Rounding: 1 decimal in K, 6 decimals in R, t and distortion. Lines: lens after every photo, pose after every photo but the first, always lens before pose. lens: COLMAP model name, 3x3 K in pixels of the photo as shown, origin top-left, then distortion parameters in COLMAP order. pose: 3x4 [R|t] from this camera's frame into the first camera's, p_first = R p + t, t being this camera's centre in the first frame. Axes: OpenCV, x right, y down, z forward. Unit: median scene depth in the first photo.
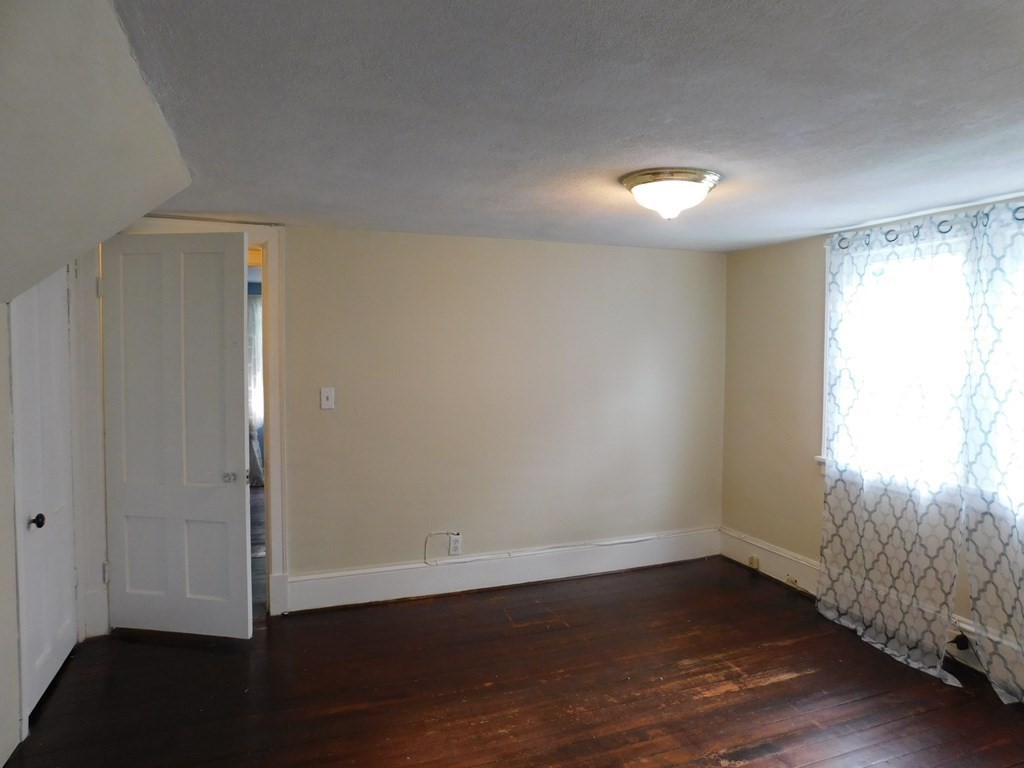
lens RADIAL K [[667.7, 0, 514.1], [0, 667.7, 382.3], [0, 0, 1]] dist [-0.077814, 0.058053]
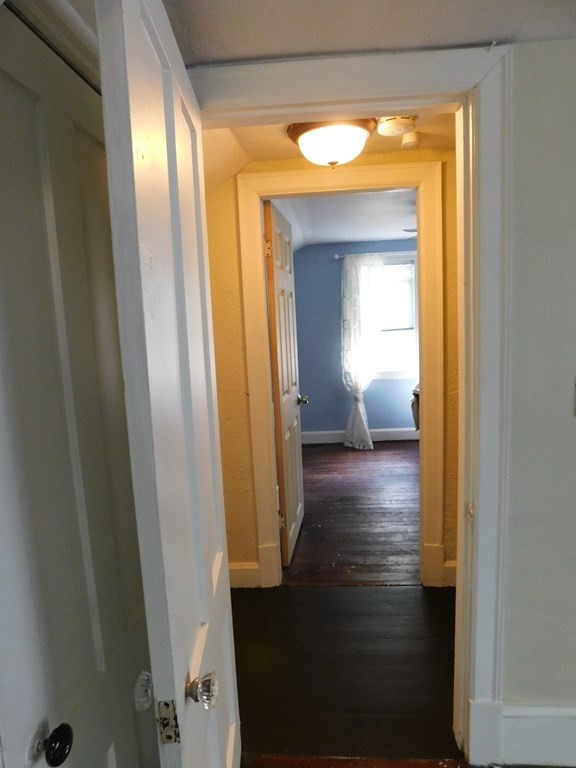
lens RADIAL K [[500.7, 0, 292.6], [0, 500.7, 385.8], [0, 0, 1]] dist [-0.077814, 0.058053]
pose [[0.903591, 0.013639, -0.428180, -0.325771], [0.031282, 0.994724, 0.097699, -0.027770], [0.427253, -0.101674, 0.898397, 0.563766]]
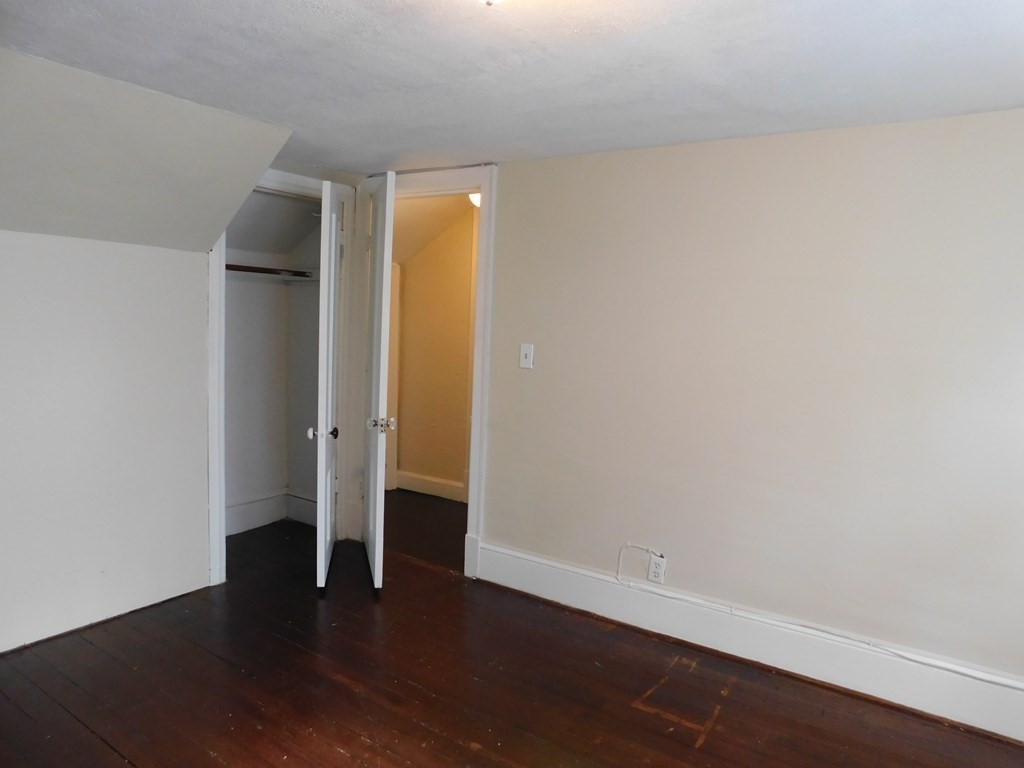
lens RADIAL K [[667.7, 0, 514.1], [0, 667.7, 382.3], [0, 0, 1]] dist [-0.077814, 0.058053]
pose [[0.579438, 0.099977, -0.808861, 0.426981], [-0.074729, 0.994784, 0.069424, -0.001669], [0.811583, 0.020219, 0.583887, 0.472530]]
